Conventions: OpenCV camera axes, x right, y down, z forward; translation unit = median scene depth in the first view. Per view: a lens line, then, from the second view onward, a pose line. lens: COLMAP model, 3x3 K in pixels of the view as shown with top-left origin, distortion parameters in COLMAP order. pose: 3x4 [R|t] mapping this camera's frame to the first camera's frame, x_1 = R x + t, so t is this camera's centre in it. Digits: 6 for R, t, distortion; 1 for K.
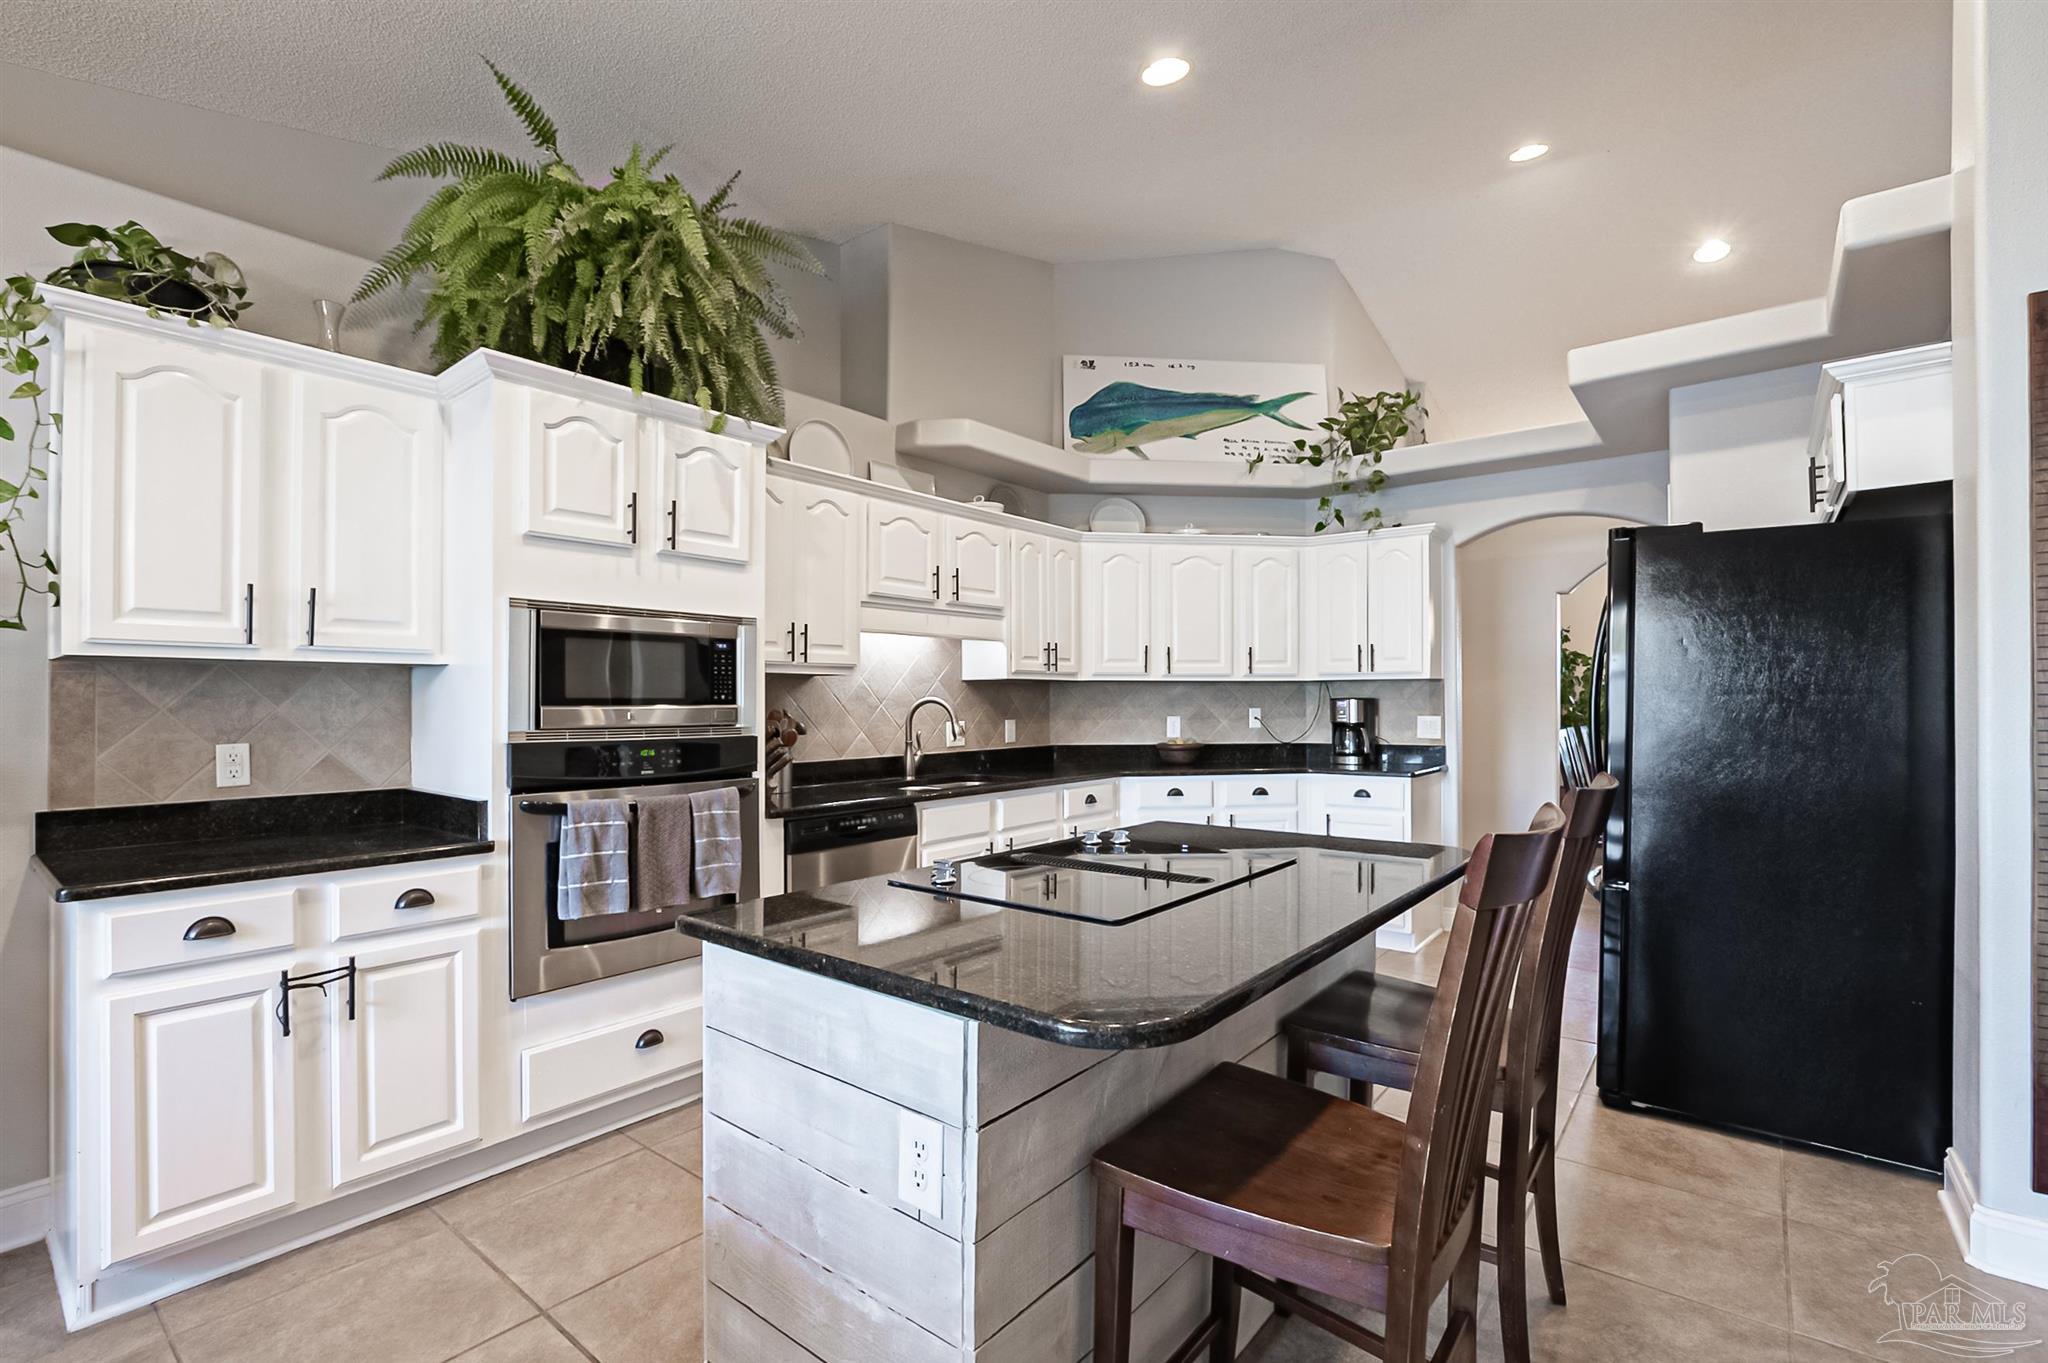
lens RADIAL K [[901.3, 0, 1025.0], [0, 901.3, 704.2], [0, 0, 1]] dist [-0.000058, -0.015002]
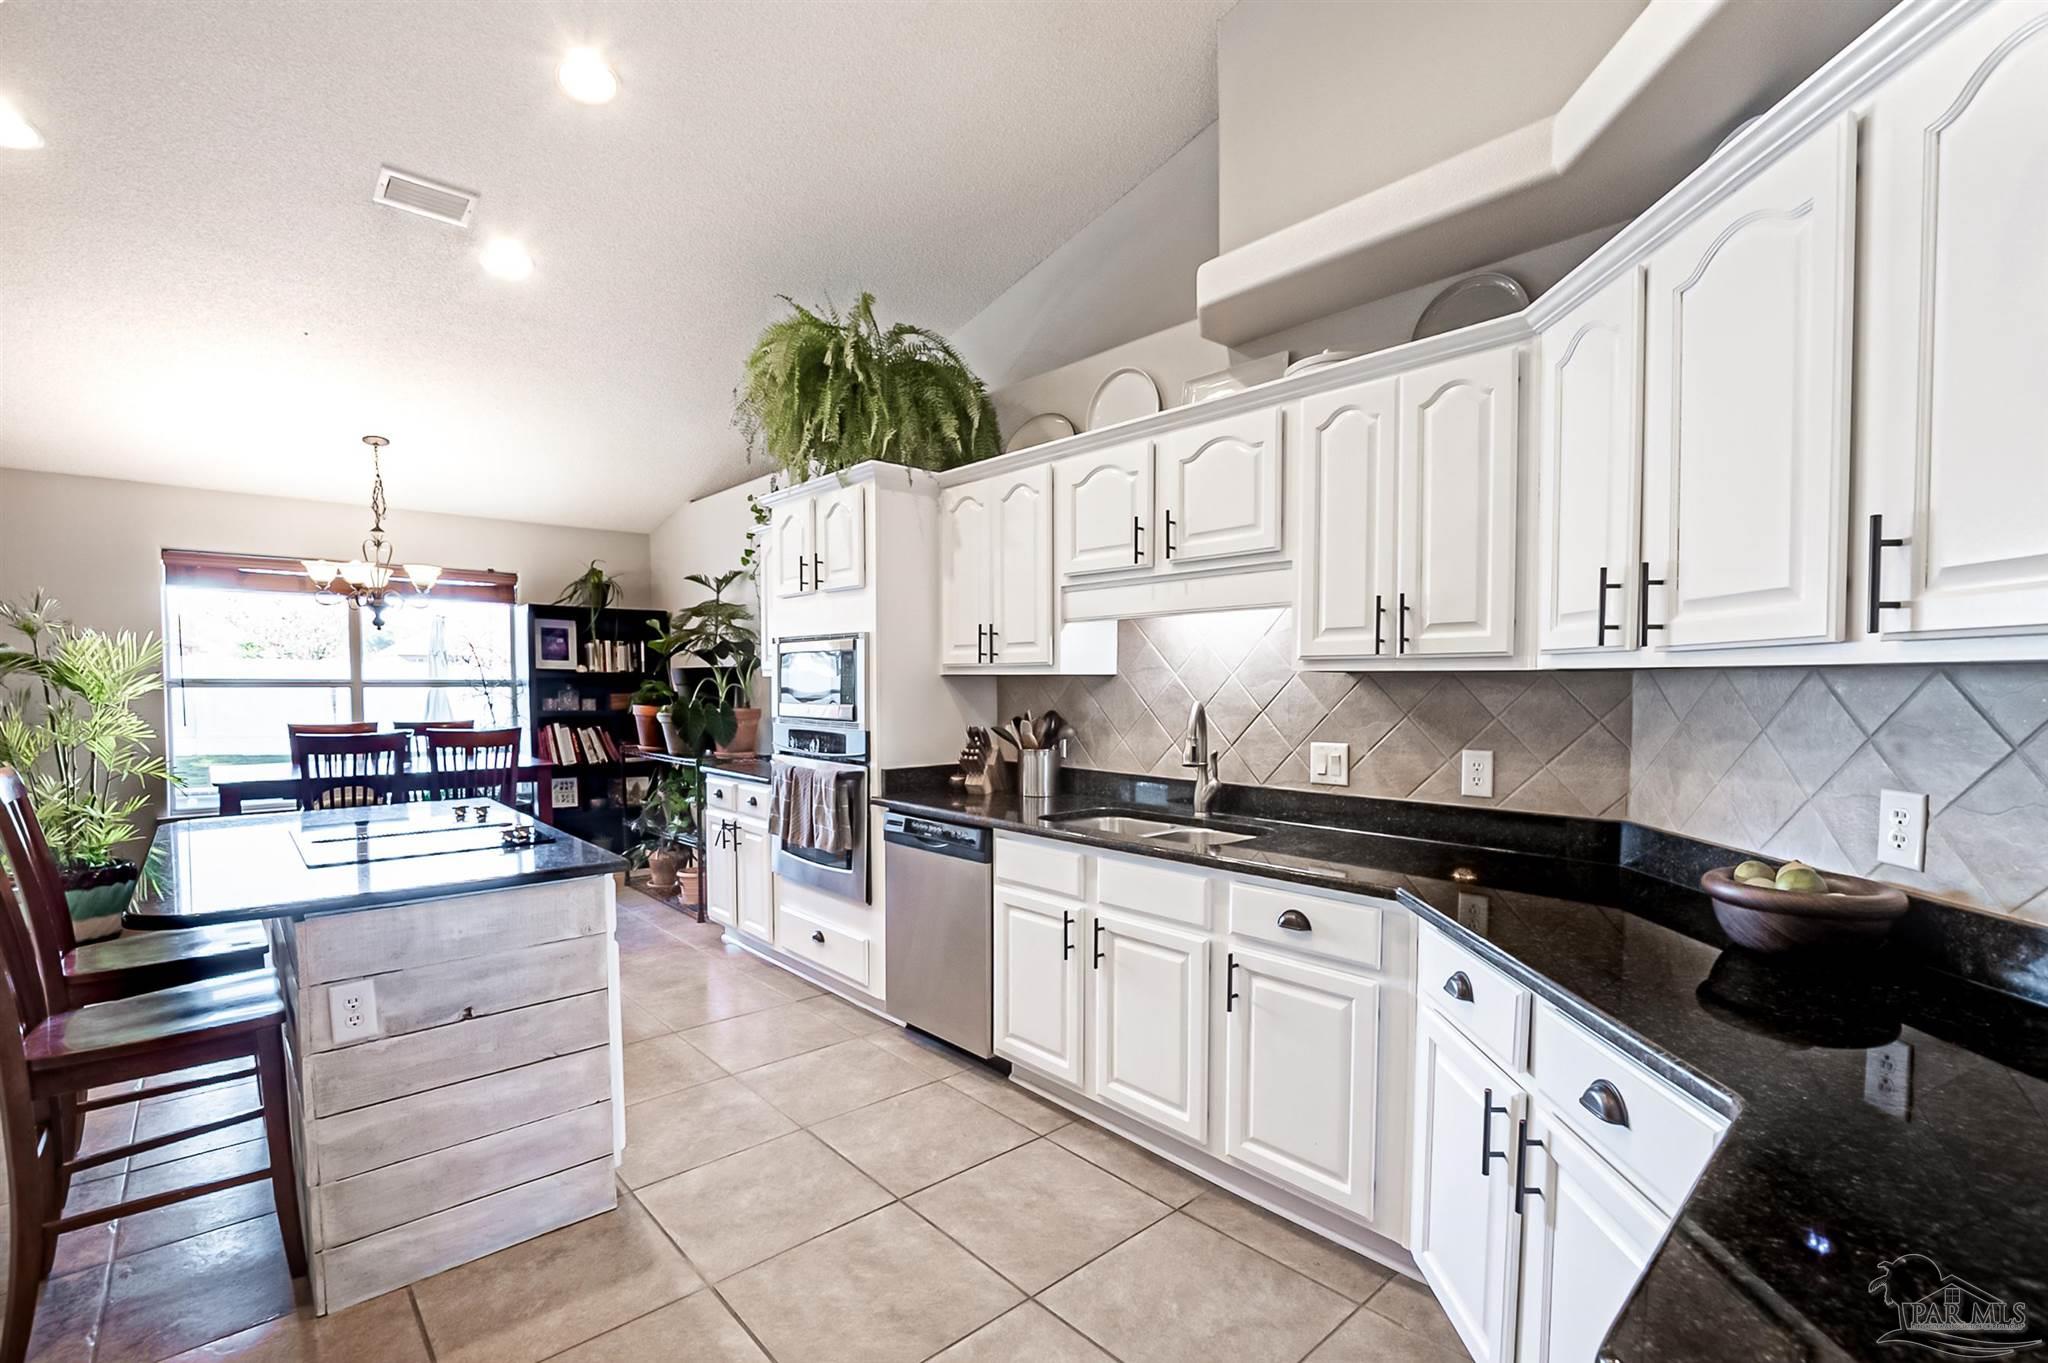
lens RADIAL K [[901.3, 0, 1025.0], [0, 901.3, 704.2], [0, 0, 1]] dist [-0.000058, -0.015002]
pose [[-0.163853, 0.027763, -0.986094, 0.579740], [0.000560, 0.999606, 0.028050, -0.023229], [0.986485, 0.004044, -0.163804, 0.970607]]
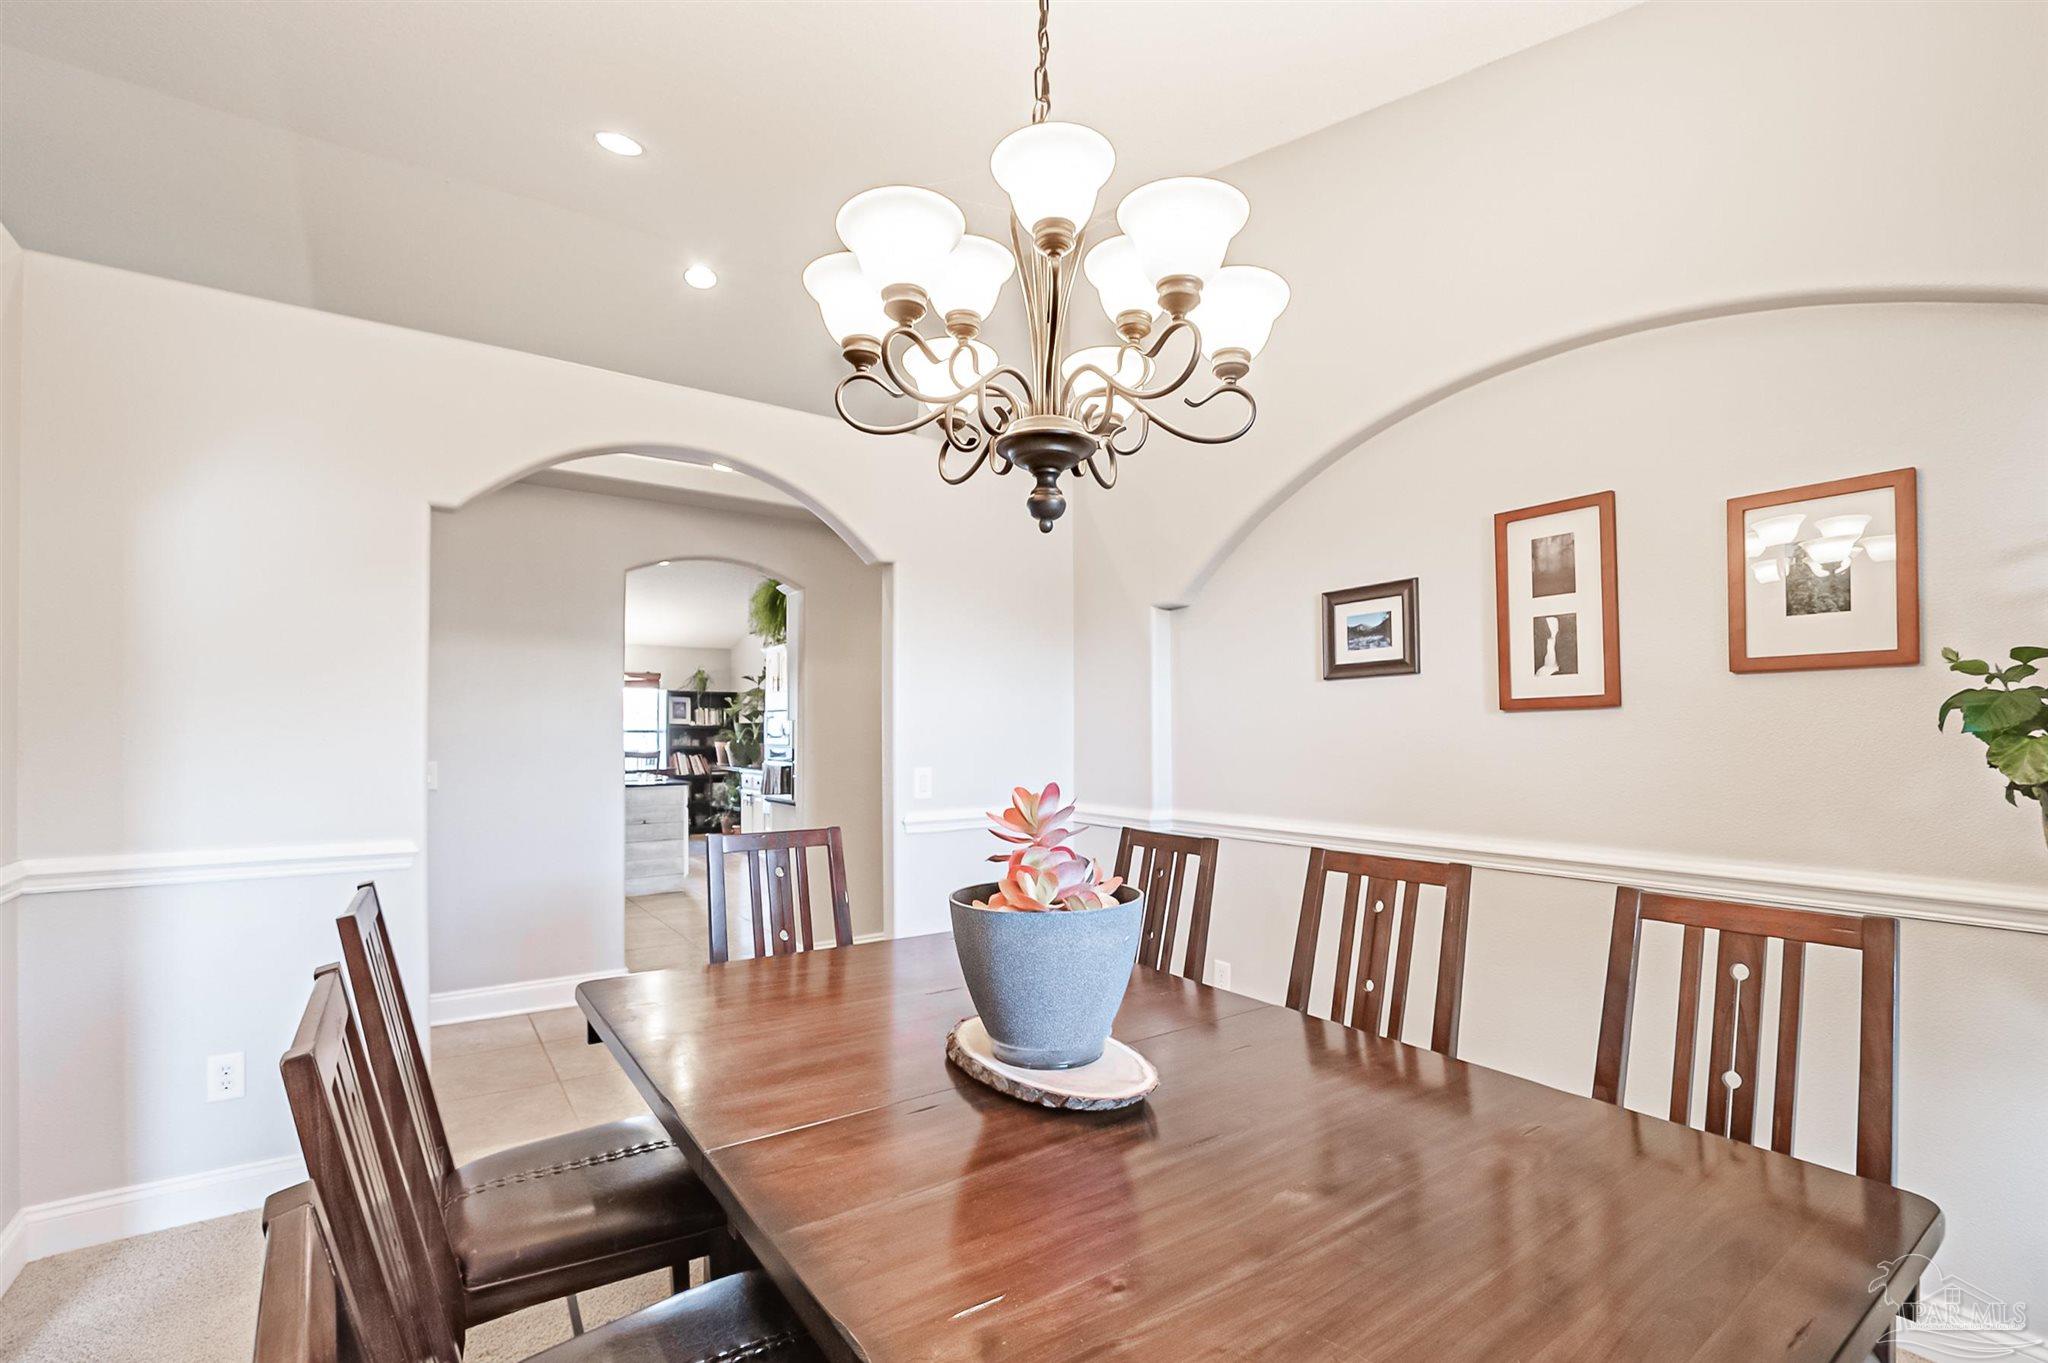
lens RADIAL K [[901.3, 0, 1025.0], [0, 901.3, 704.2], [0, 0, 1]] dist [-0.000058, -0.015002]
pose [[-0.288148, -0.029162, -0.957142, 1.559499], [0.000201, 0.999534, -0.030514, -0.015228], [0.957586, -0.008985, -0.288008, 1.756954]]
